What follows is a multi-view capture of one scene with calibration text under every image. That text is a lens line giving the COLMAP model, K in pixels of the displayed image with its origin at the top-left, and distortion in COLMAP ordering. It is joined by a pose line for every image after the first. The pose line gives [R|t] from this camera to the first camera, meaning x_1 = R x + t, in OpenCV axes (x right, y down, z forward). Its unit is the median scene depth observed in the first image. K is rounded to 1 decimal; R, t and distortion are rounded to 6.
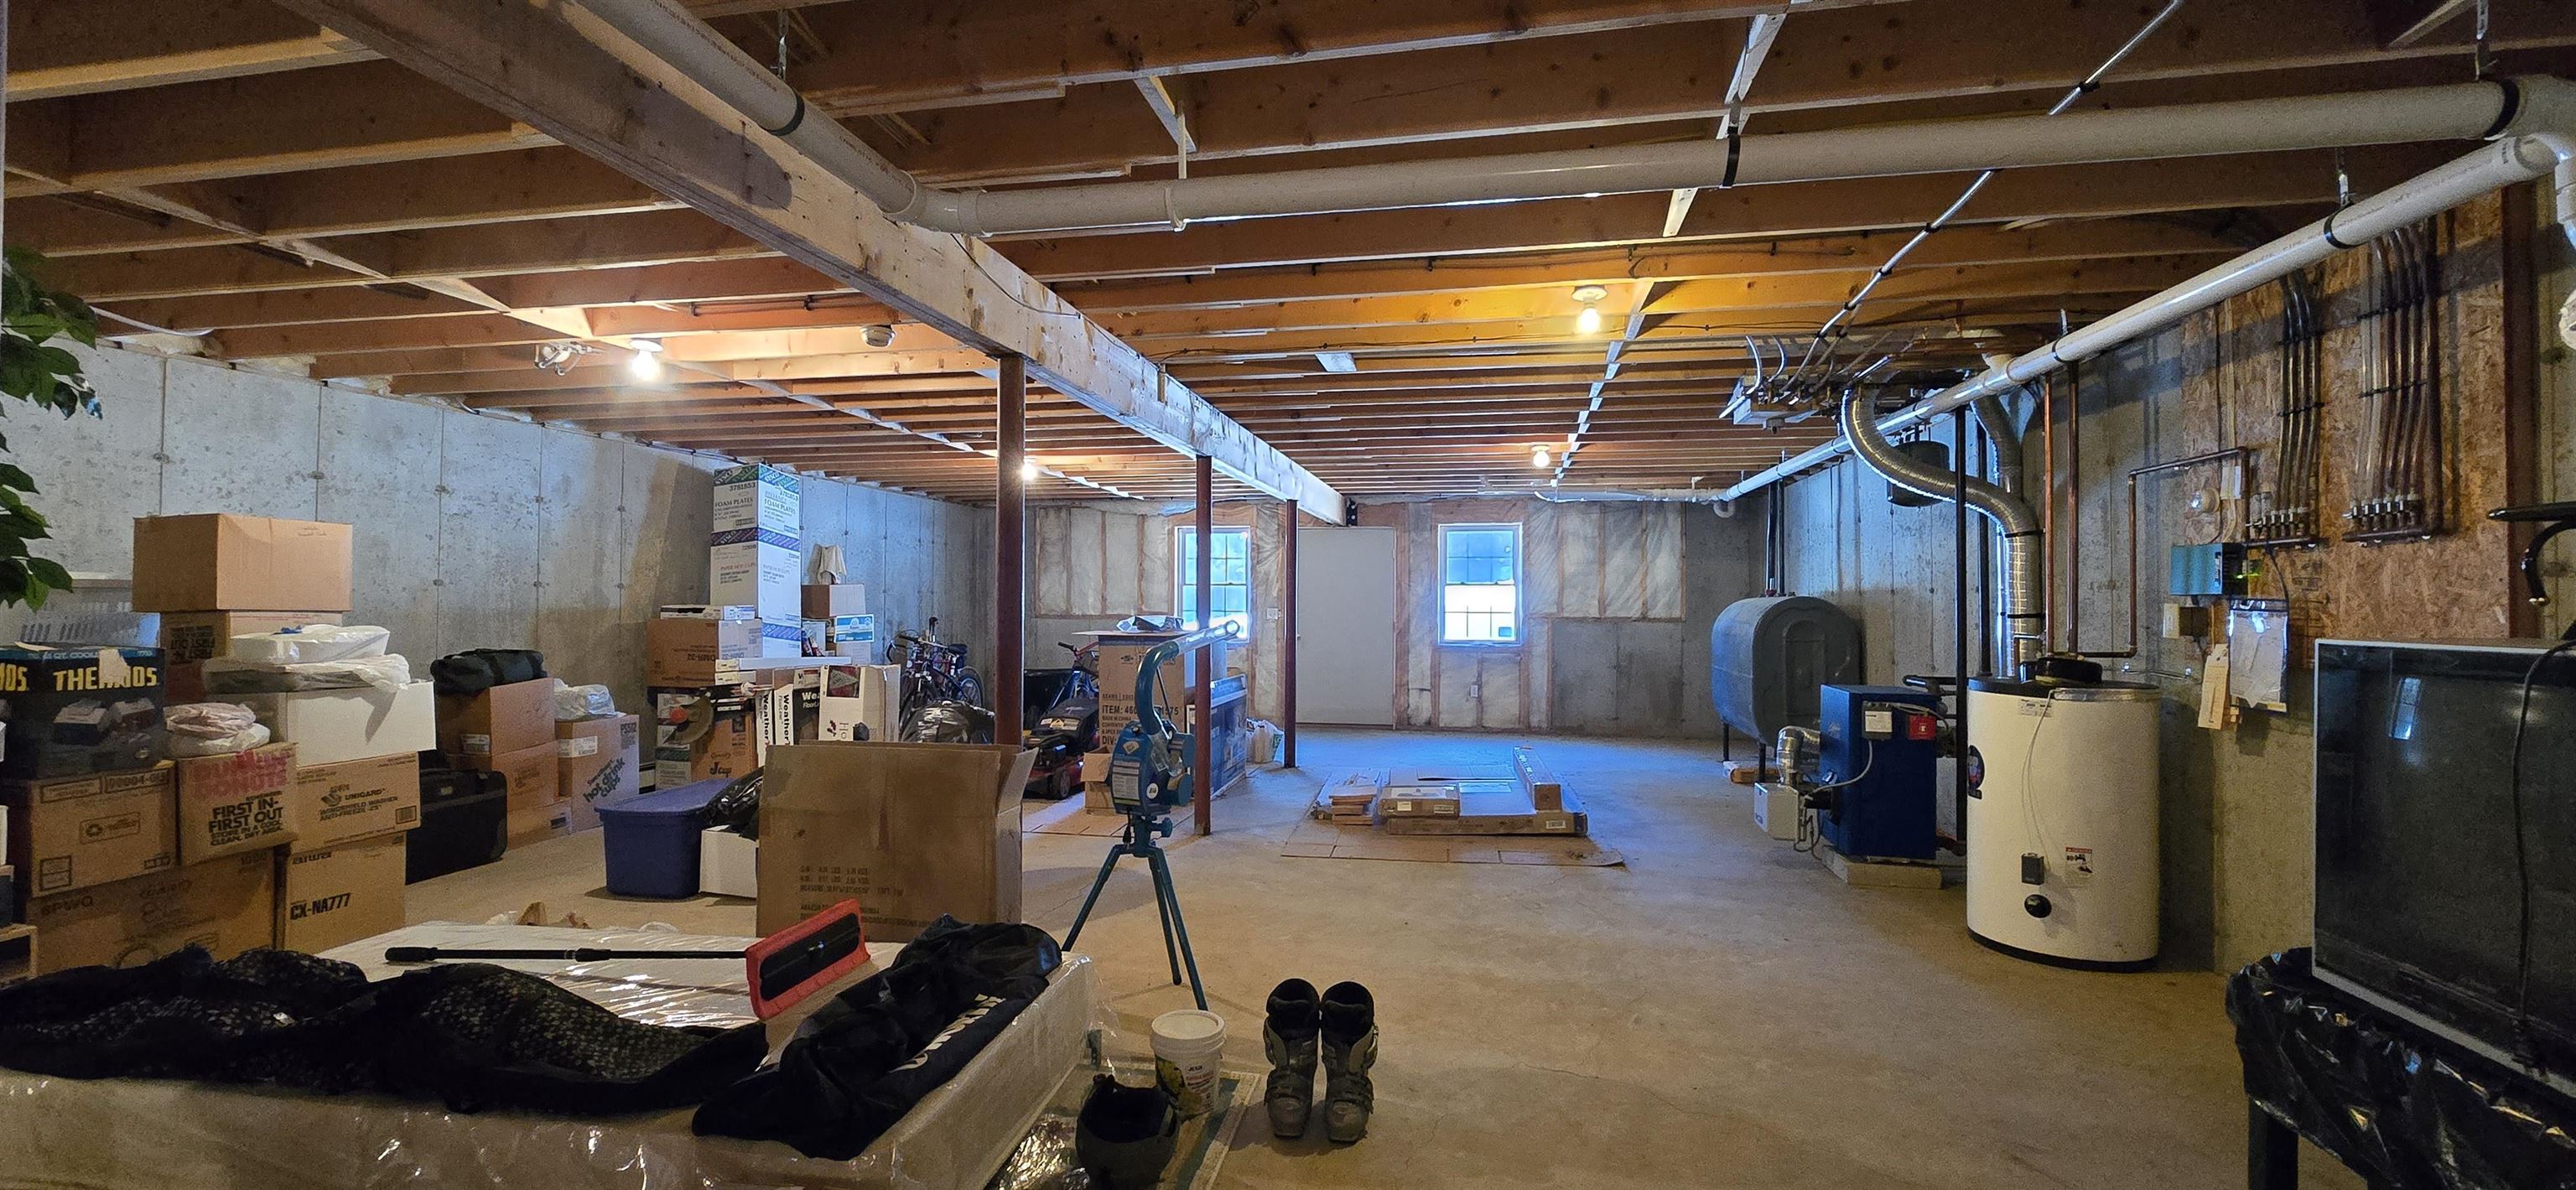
lens RADIAL K [[967.0, 0, 1288.0], [0, 967.0, 595.0], [0, 0, 1]] dist [-0.013859, -0.000040]
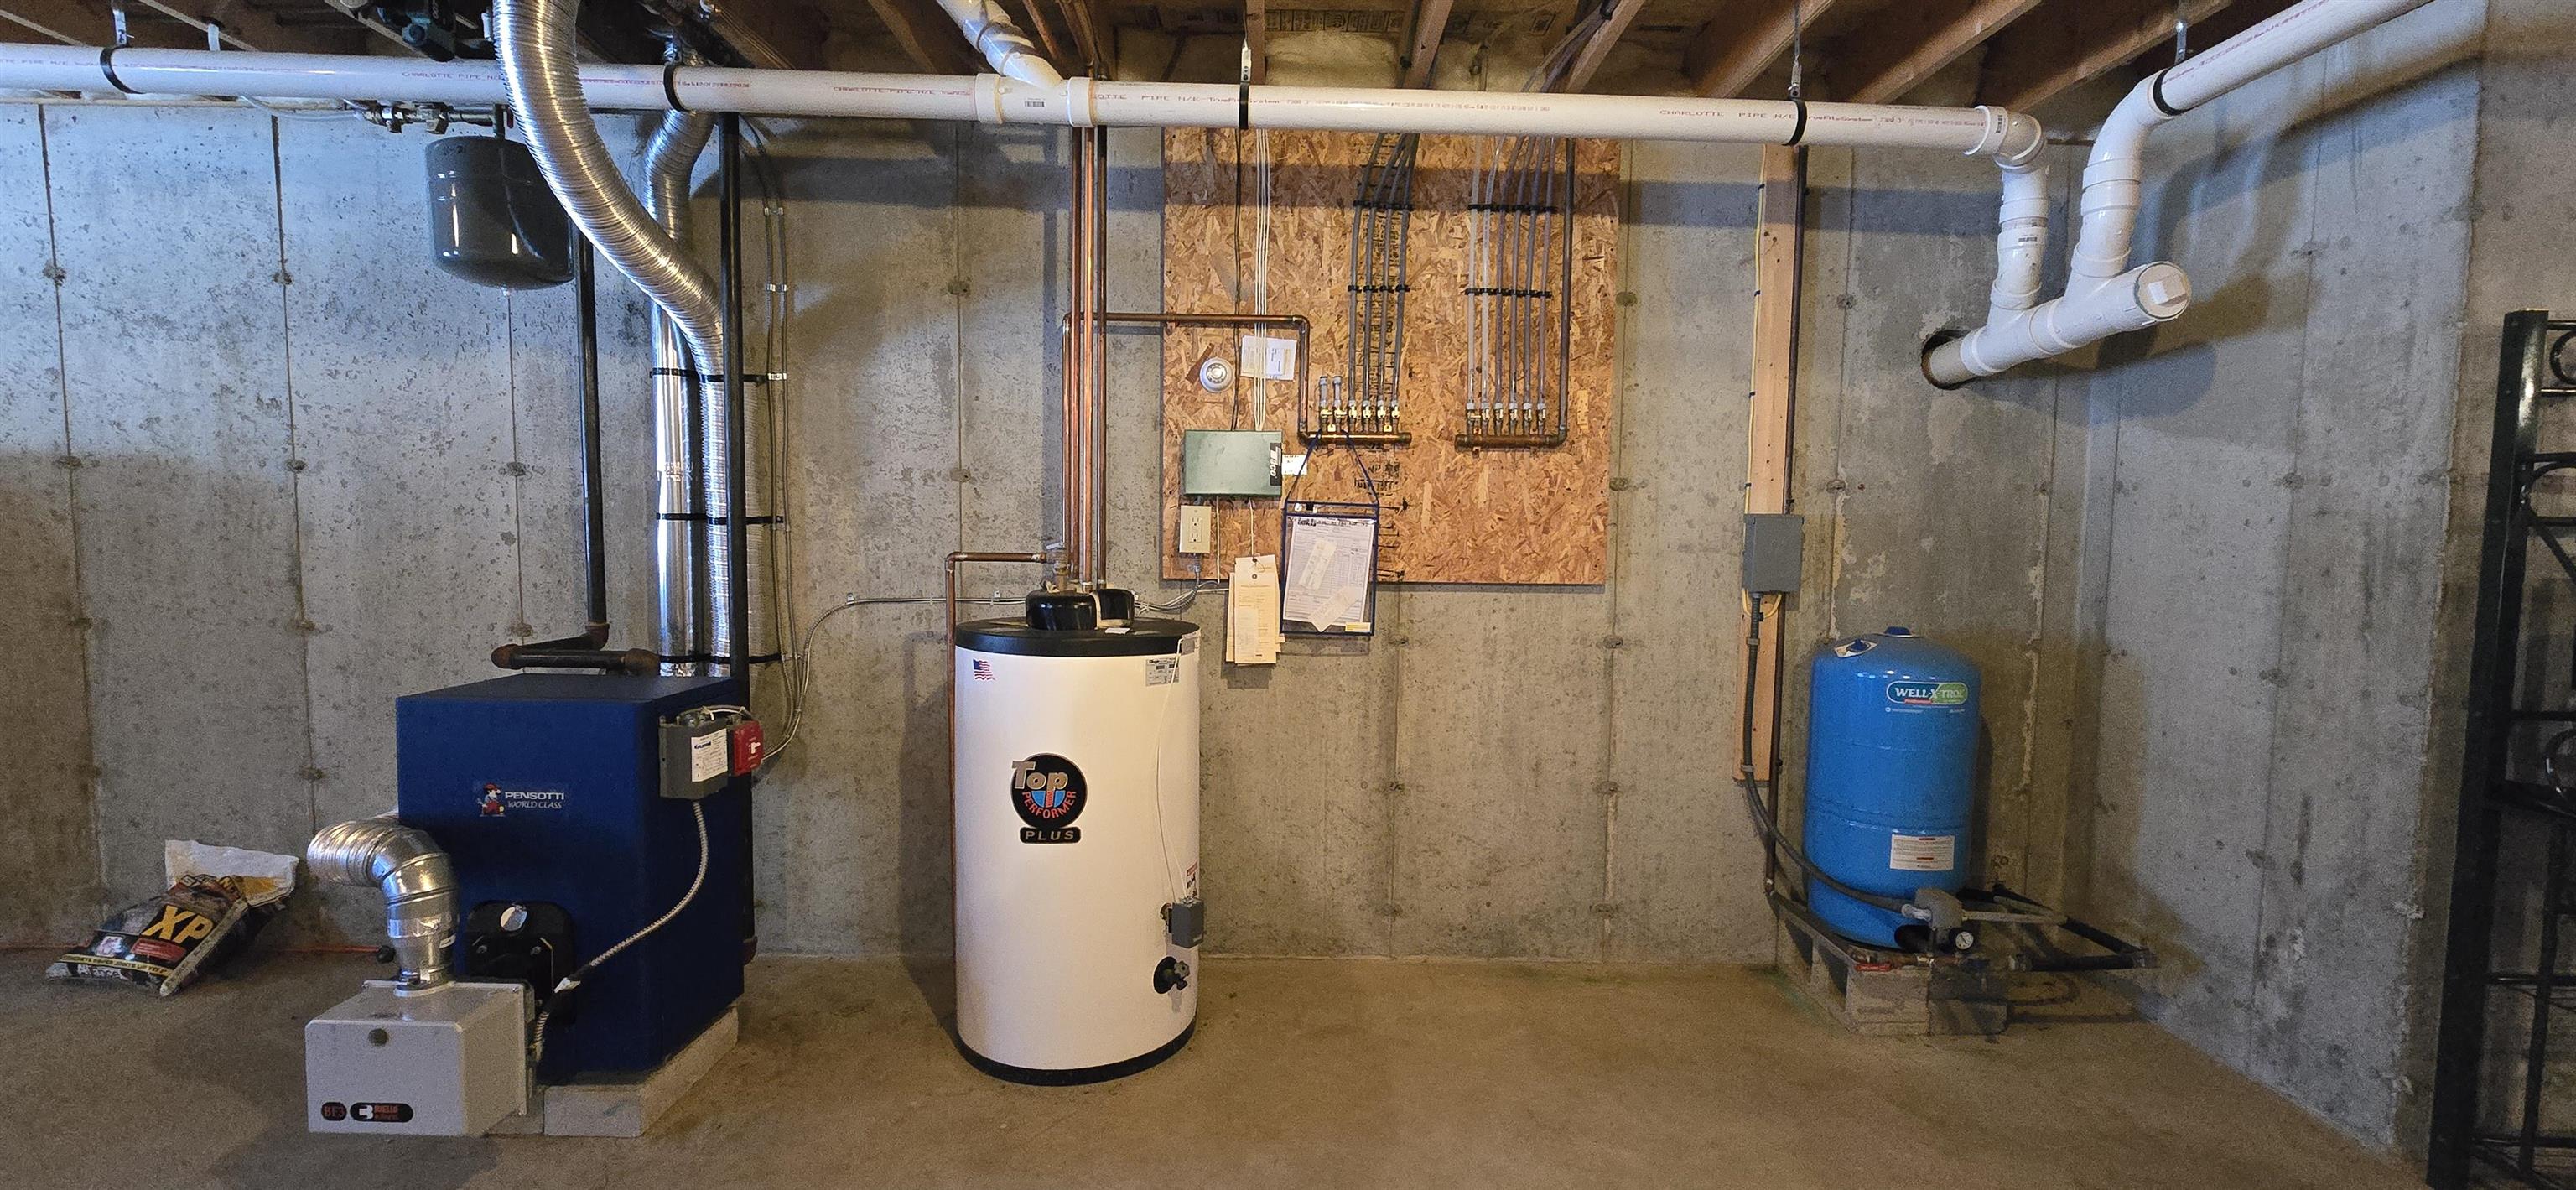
lens RADIAL K [[967.0, 0, 1288.0], [0, 967.0, 595.0], [0, 0, 1]] dist [-0.013859, -0.000040]
pose [[-0.197789, -0.076895, 0.977224, 0.175205], [-0.028218, 0.996952, 0.072736, 0.023629], [-0.979838, -0.013189, -0.199356, 1.181412]]
